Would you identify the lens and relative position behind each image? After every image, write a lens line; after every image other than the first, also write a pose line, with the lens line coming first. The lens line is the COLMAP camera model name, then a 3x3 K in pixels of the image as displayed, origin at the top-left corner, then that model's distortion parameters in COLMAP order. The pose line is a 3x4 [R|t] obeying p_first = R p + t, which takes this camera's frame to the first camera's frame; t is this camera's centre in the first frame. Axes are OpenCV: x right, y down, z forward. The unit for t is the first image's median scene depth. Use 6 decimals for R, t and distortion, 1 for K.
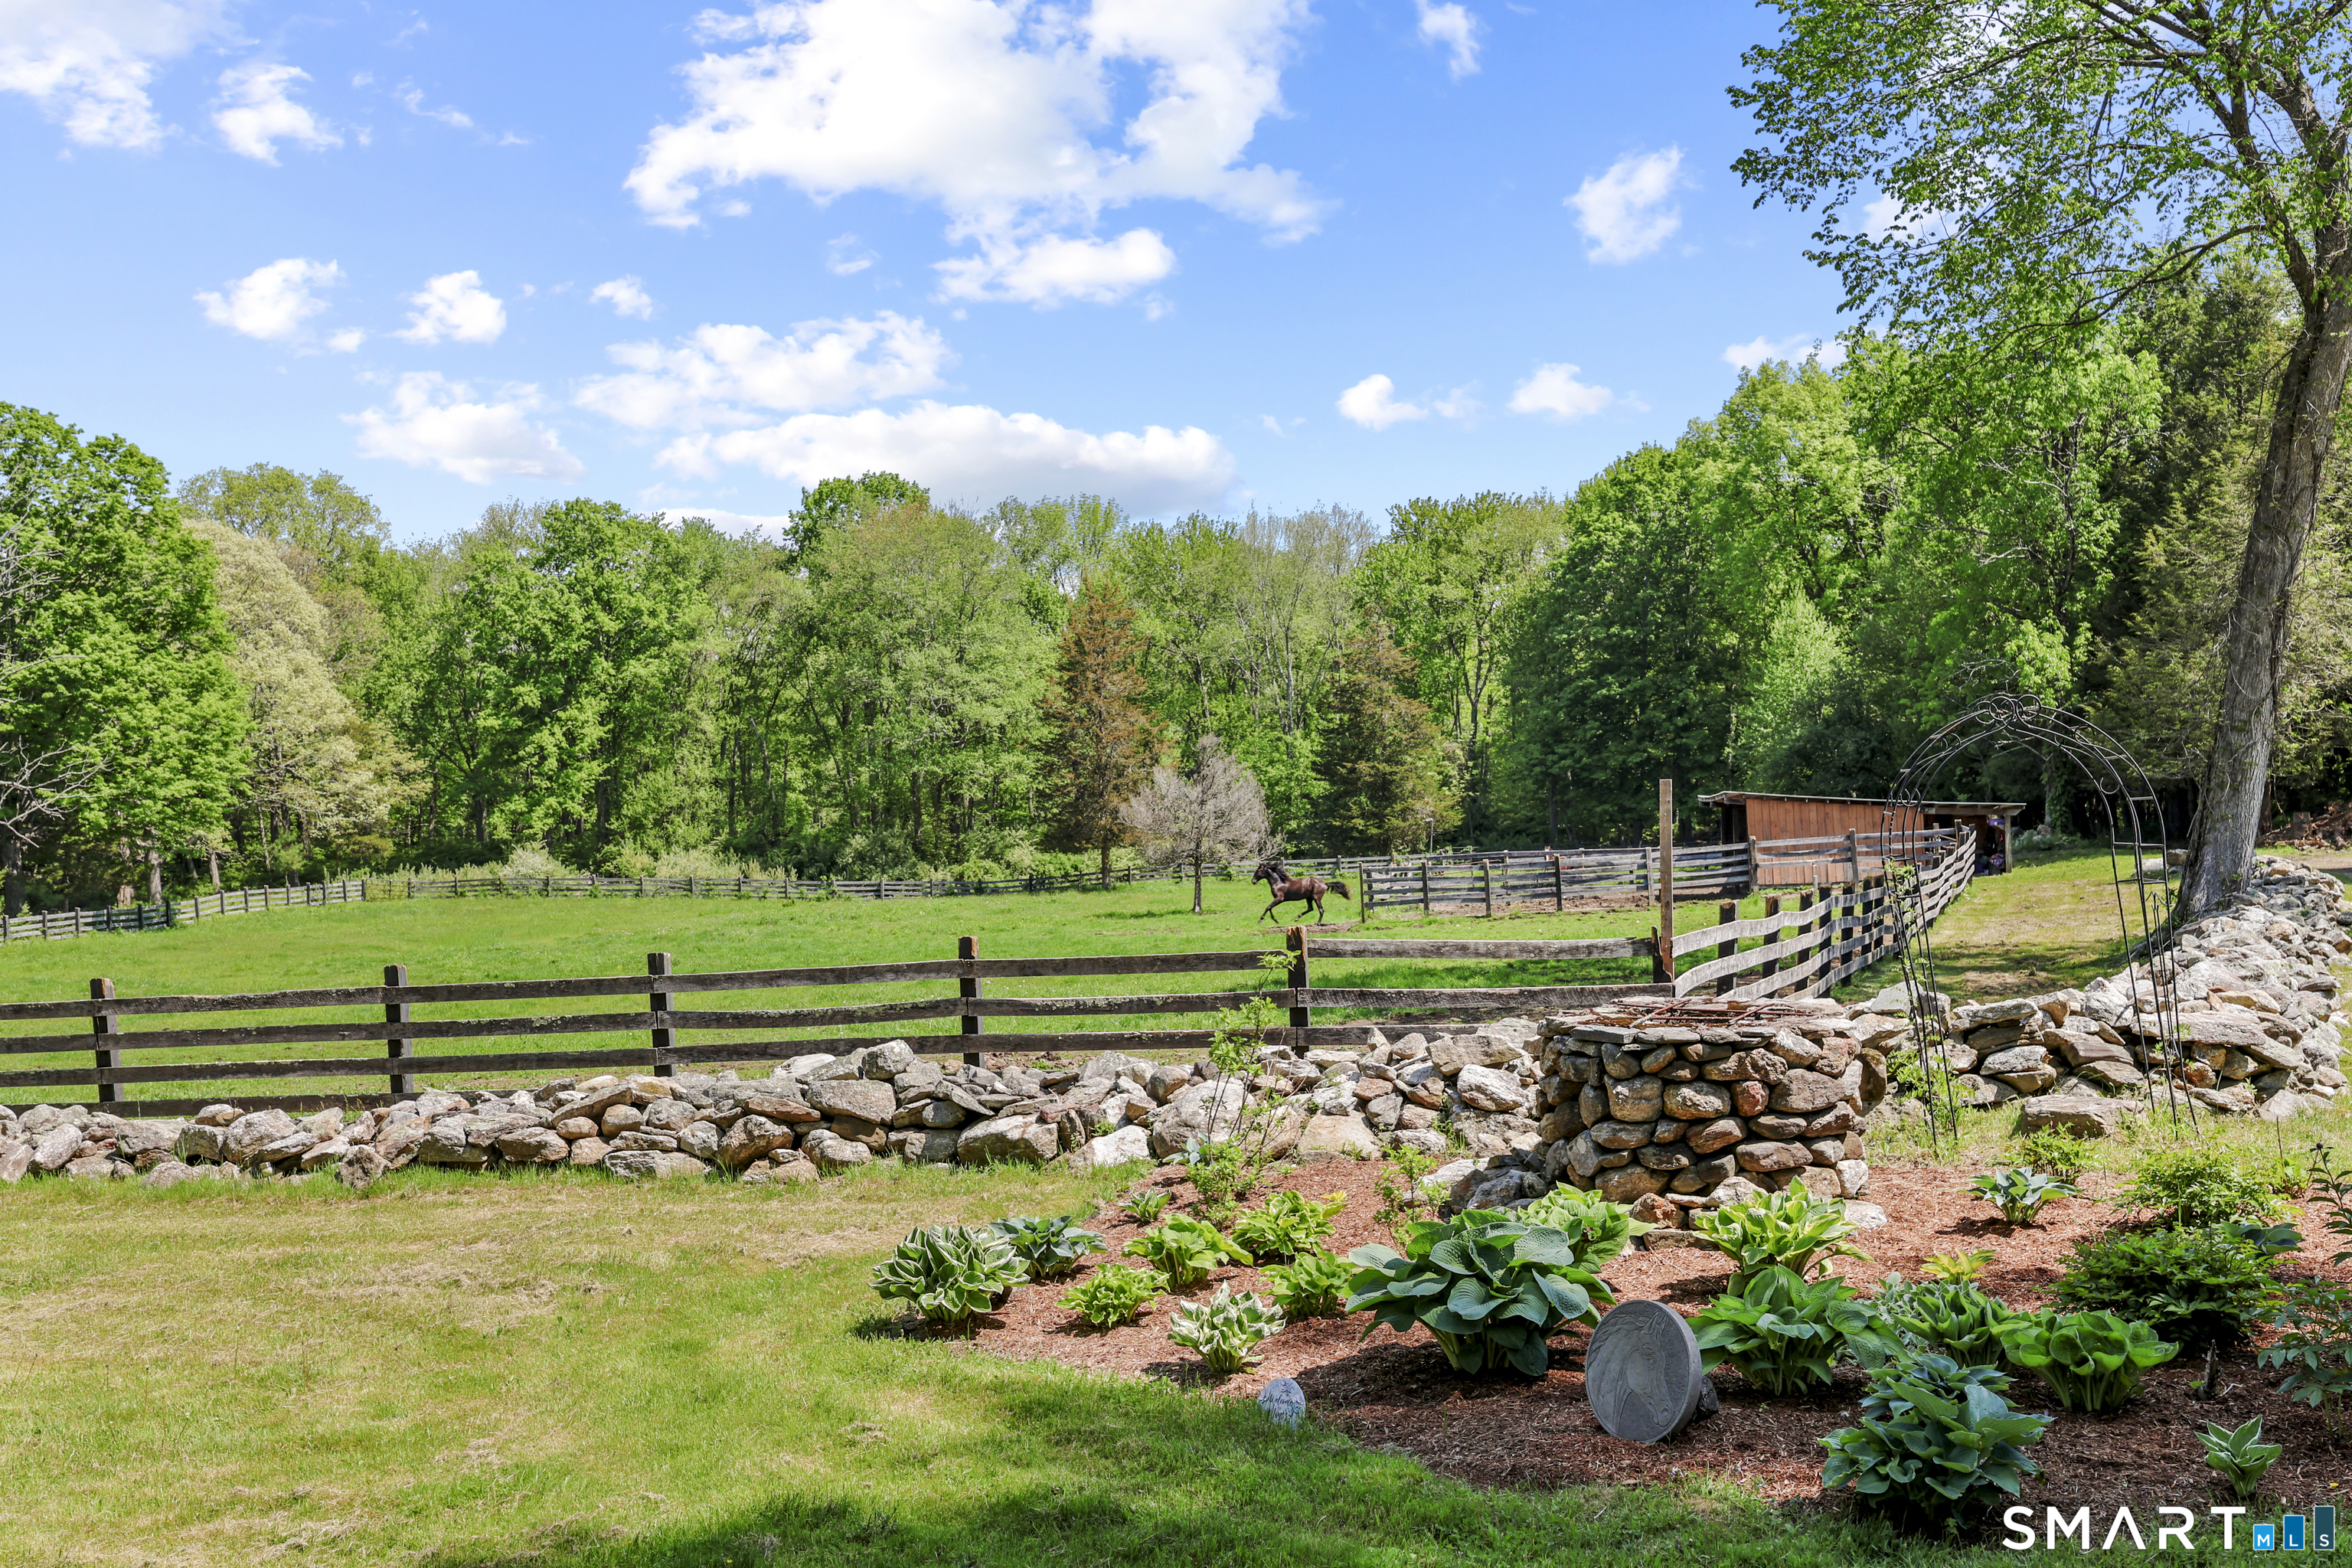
lens RADIAL K [[2250.0, 0, 1182.1], [0, 2250.0, 779.5], [0, 0, 1]] dist [0.009491, 0.000000]
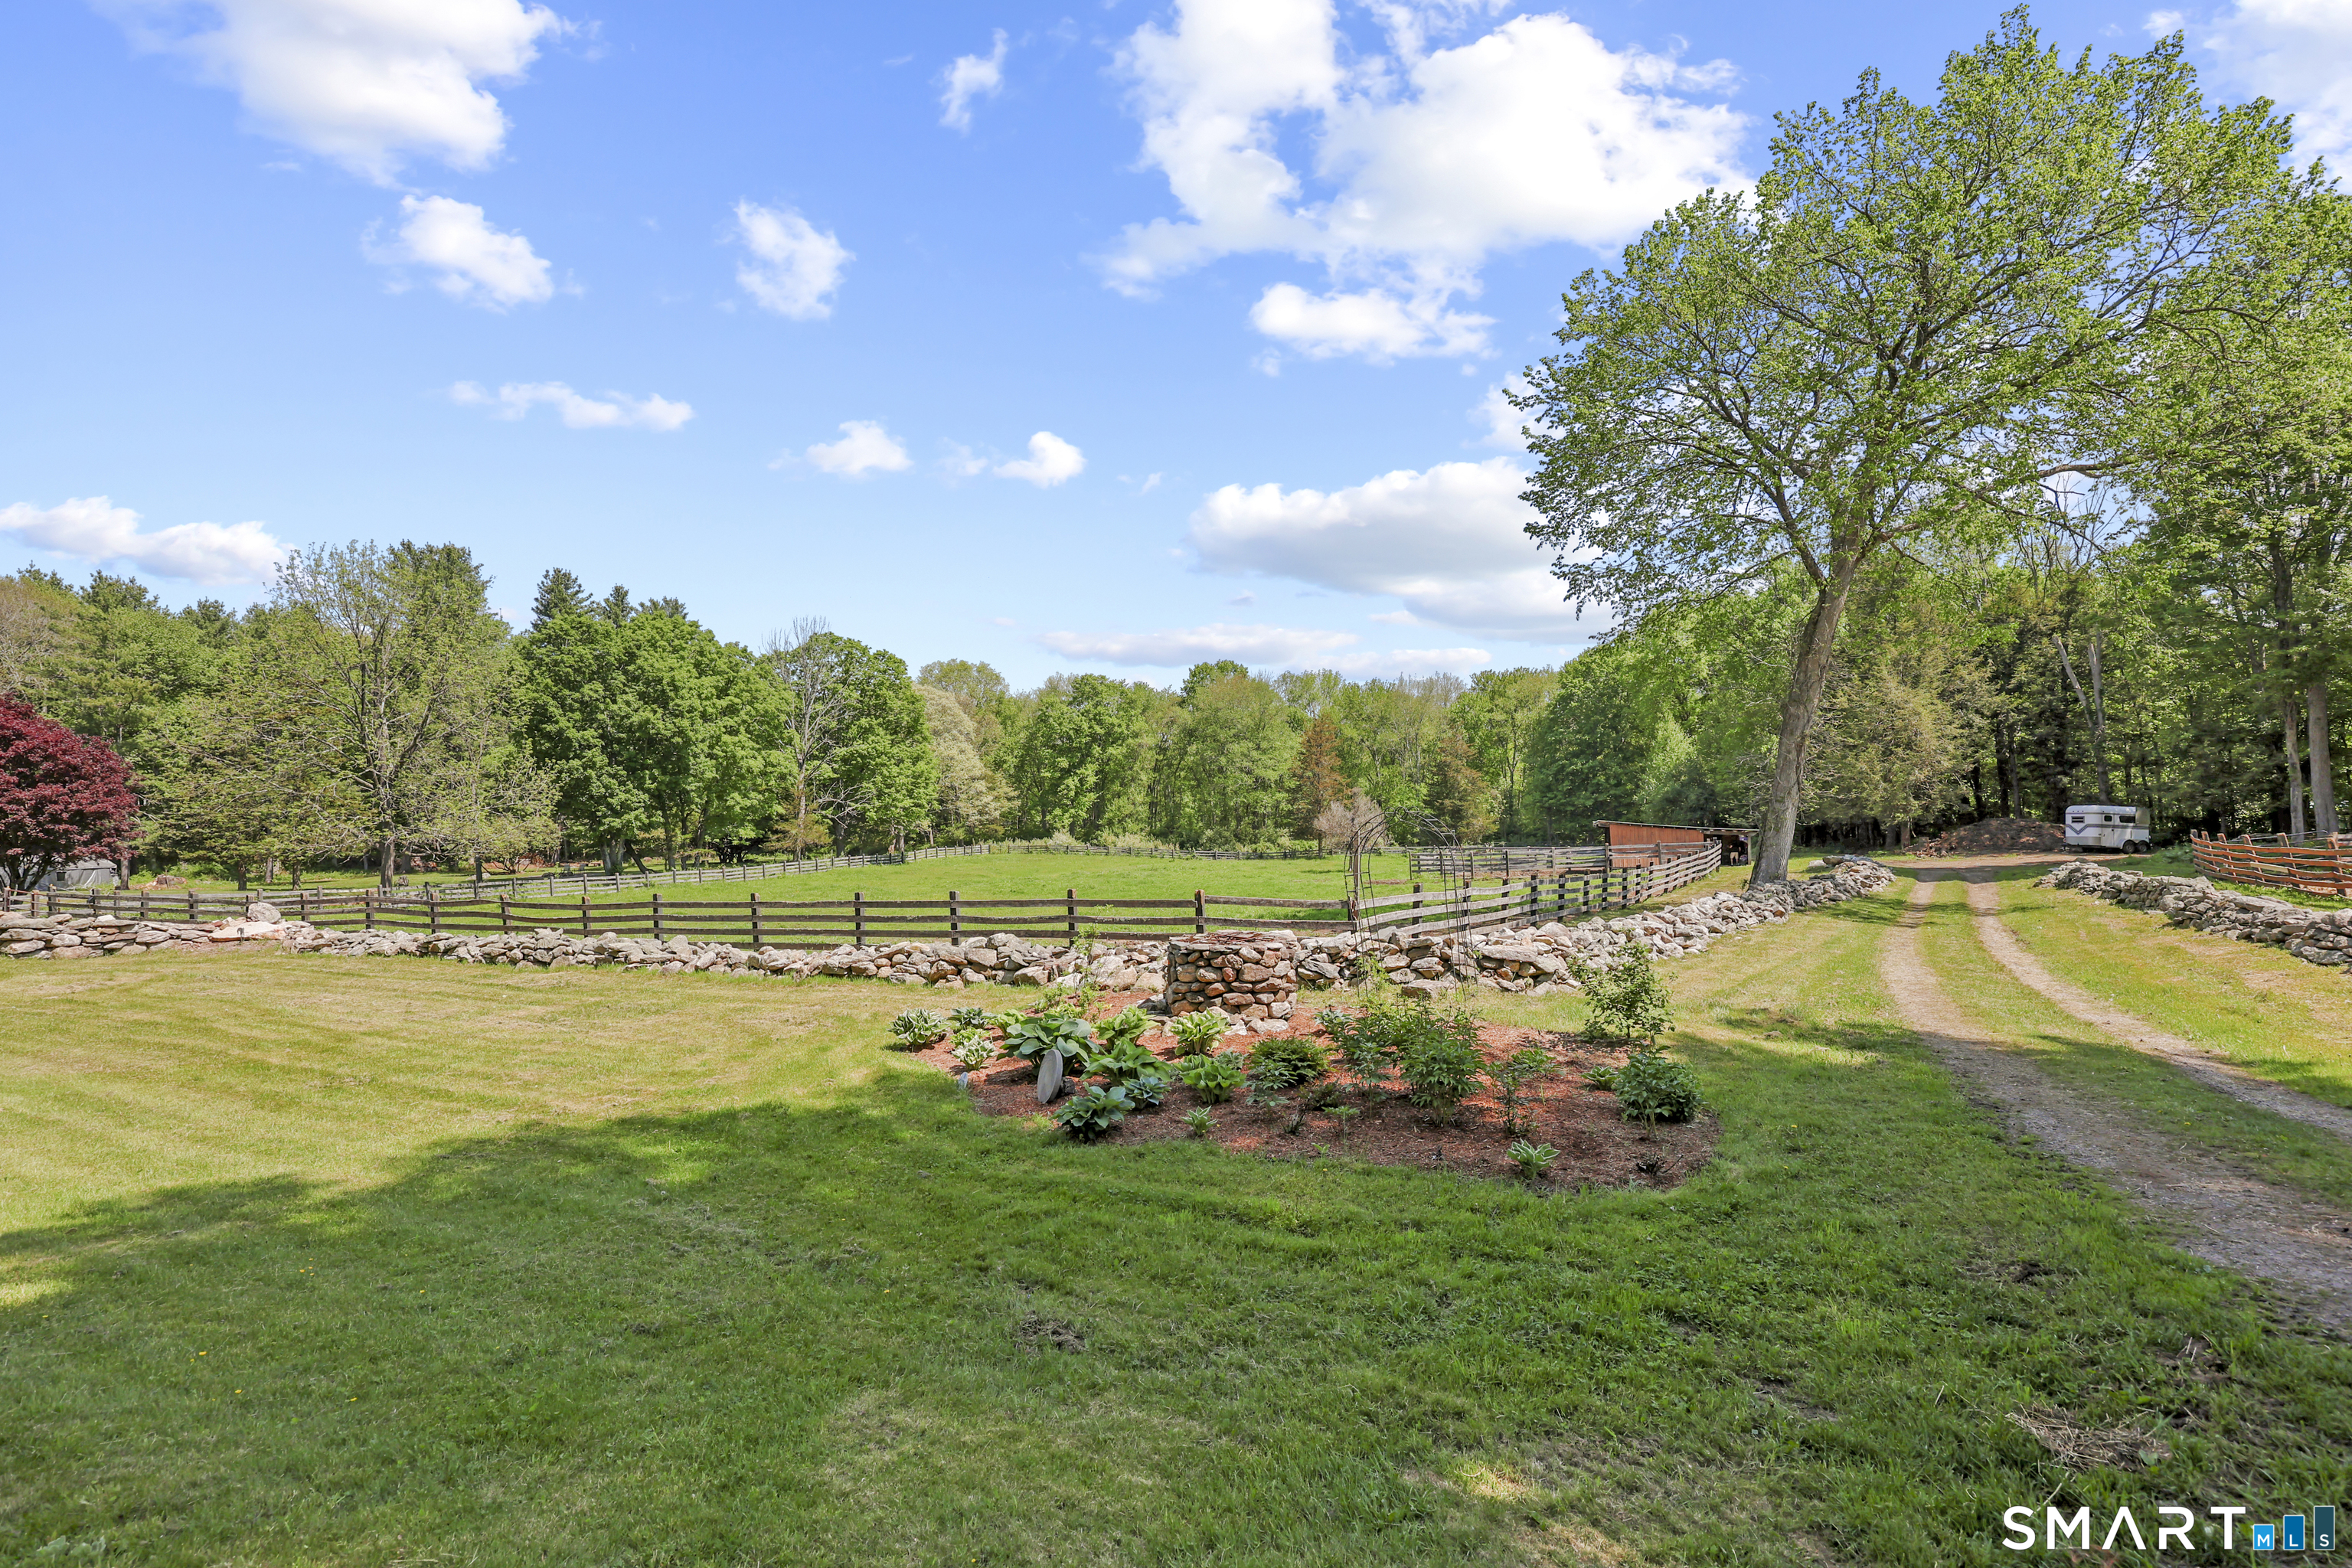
lens RADIAL K [[1072.9, 0, 1175.9], [0, 1072.9, 789.5], [0, 0, 1]] dist [0.000275, 0.000309]
pose [[0.979653, 0.015167, -0.200124, 0.032743], [-0.017394, 0.999805, -0.009374, -0.003597], [0.199943, 0.012664, 0.979726, -0.011448]]
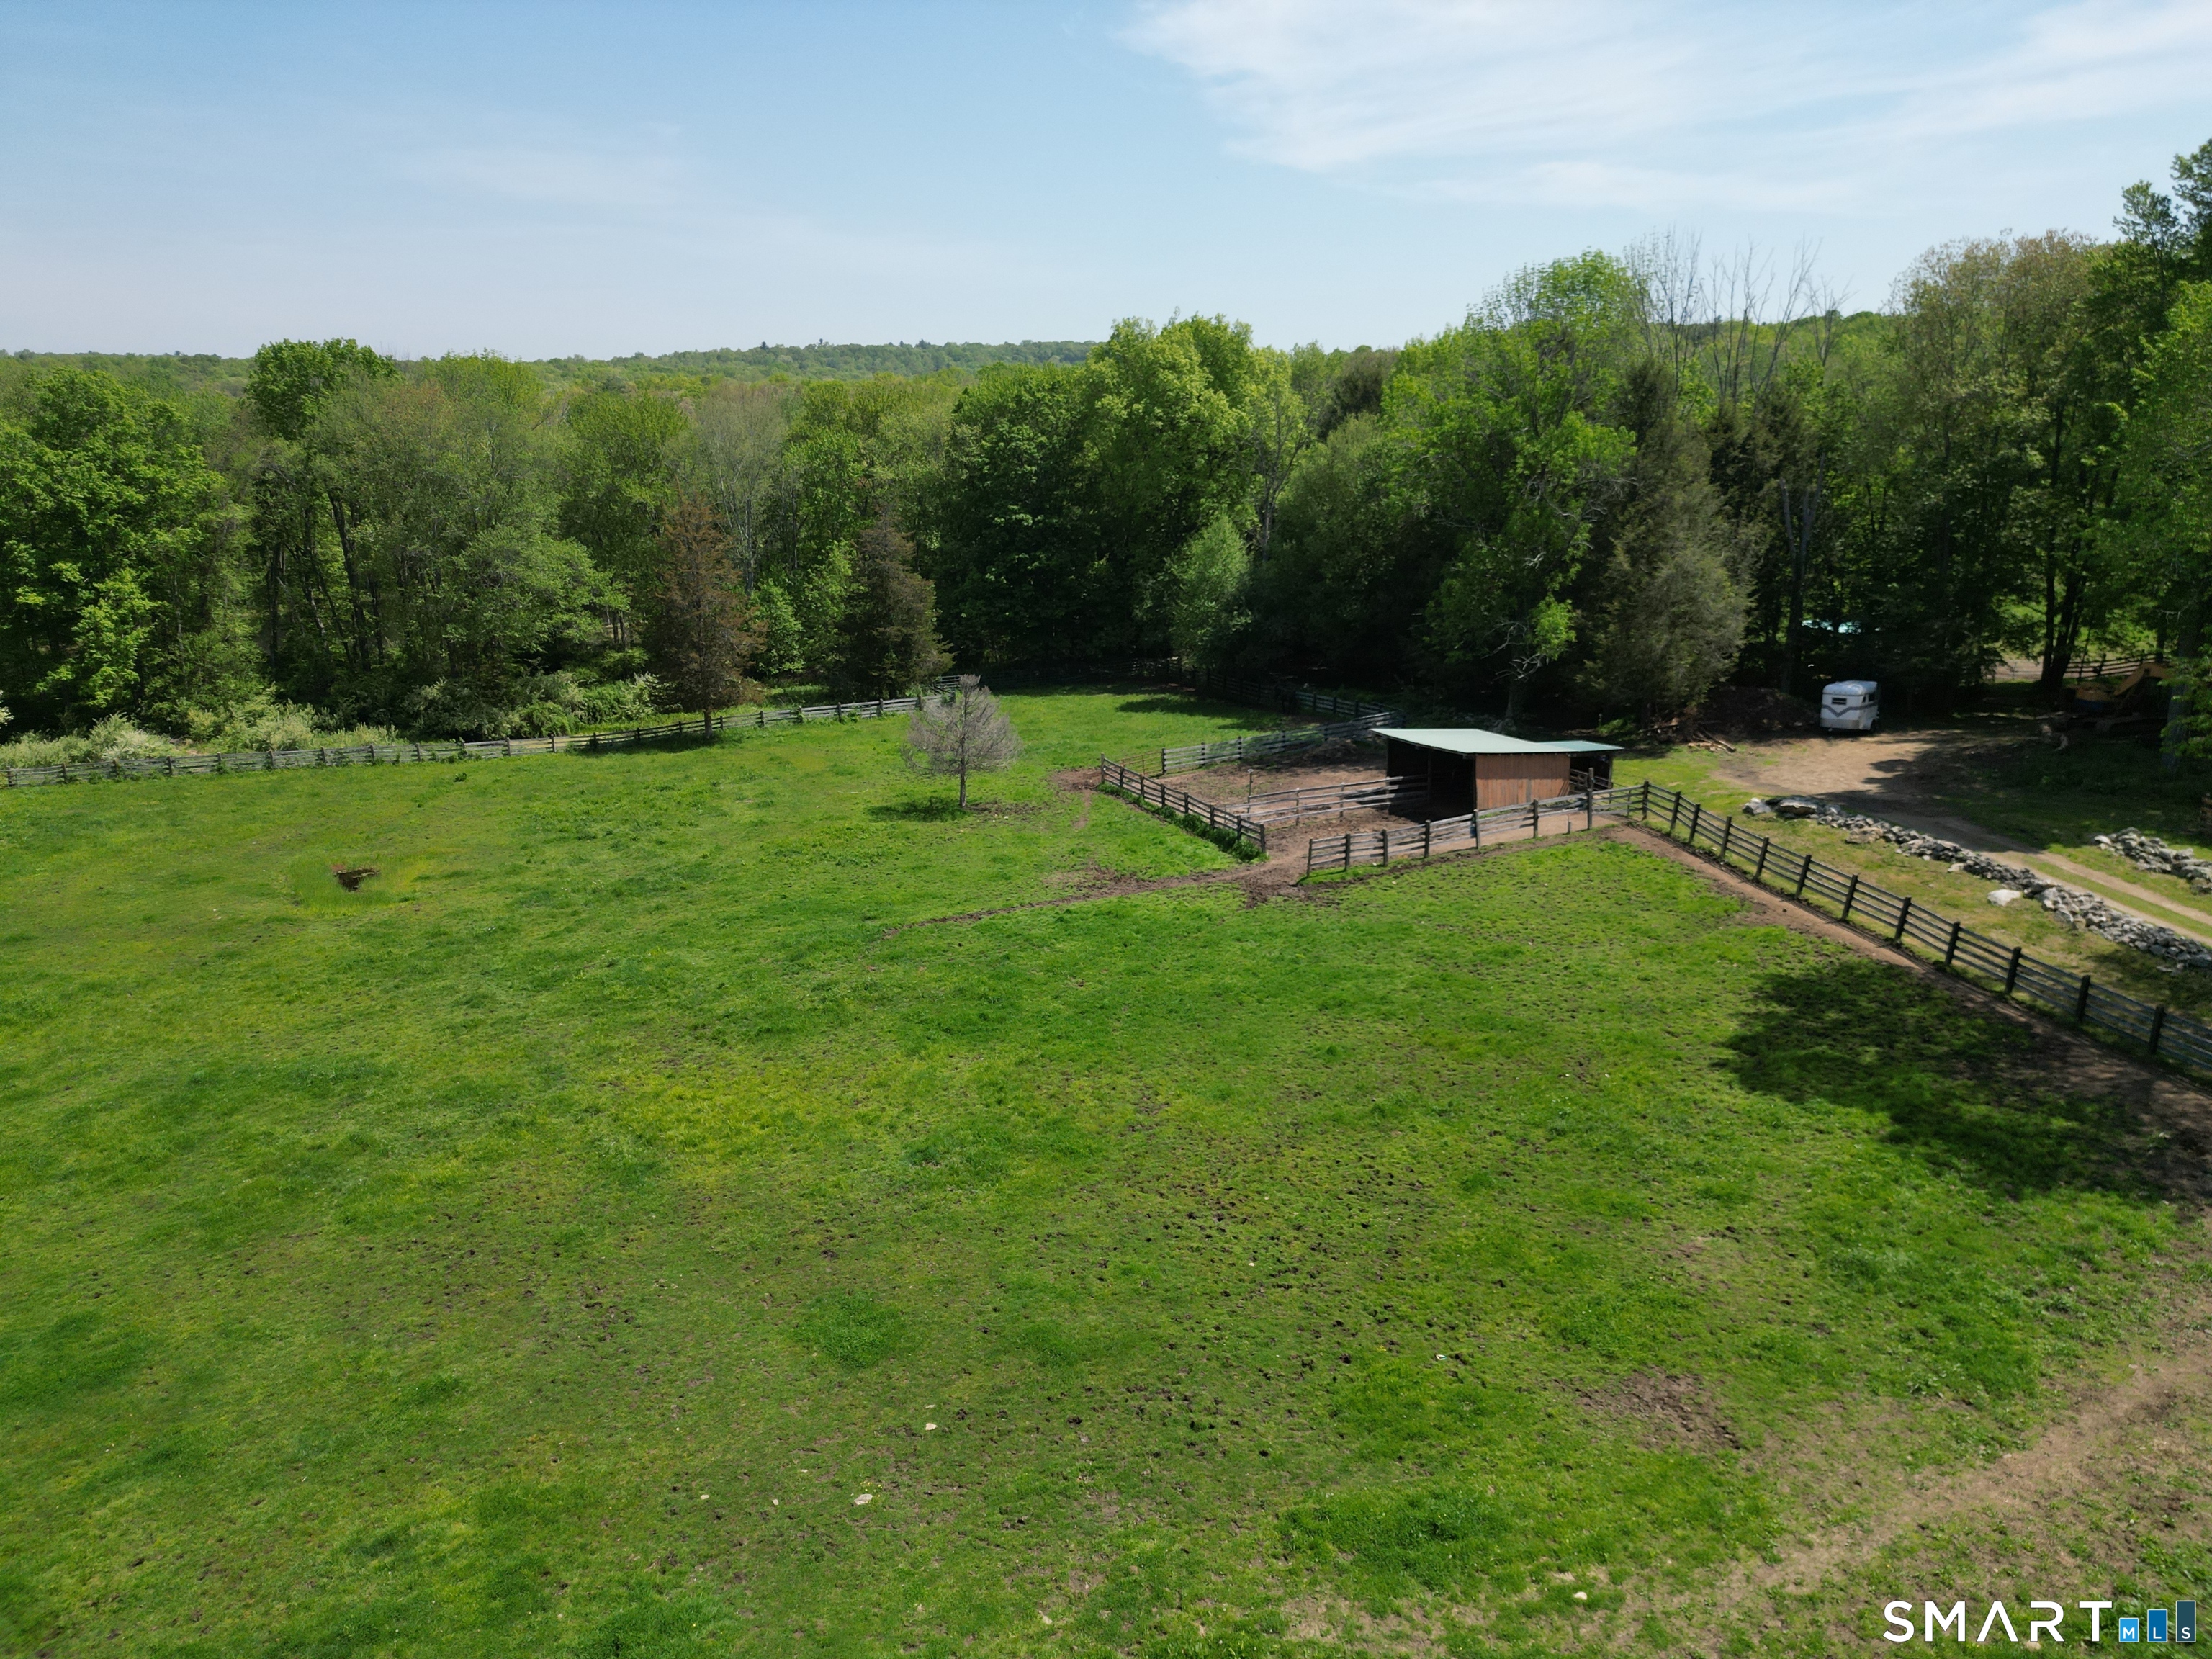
lens RADIAL K [[1566.0, 0, 1112.2], [0, 1566.0, 829.5], [0, 0, 1]] dist [0.030990, 0.002883]
pose [[0.875023, -0.103049, 0.472987, -0.251785], [-0.003746, 0.975609, 0.219485, -0.093505], [-0.484068, -0.193826, 0.853294, 0.118478]]
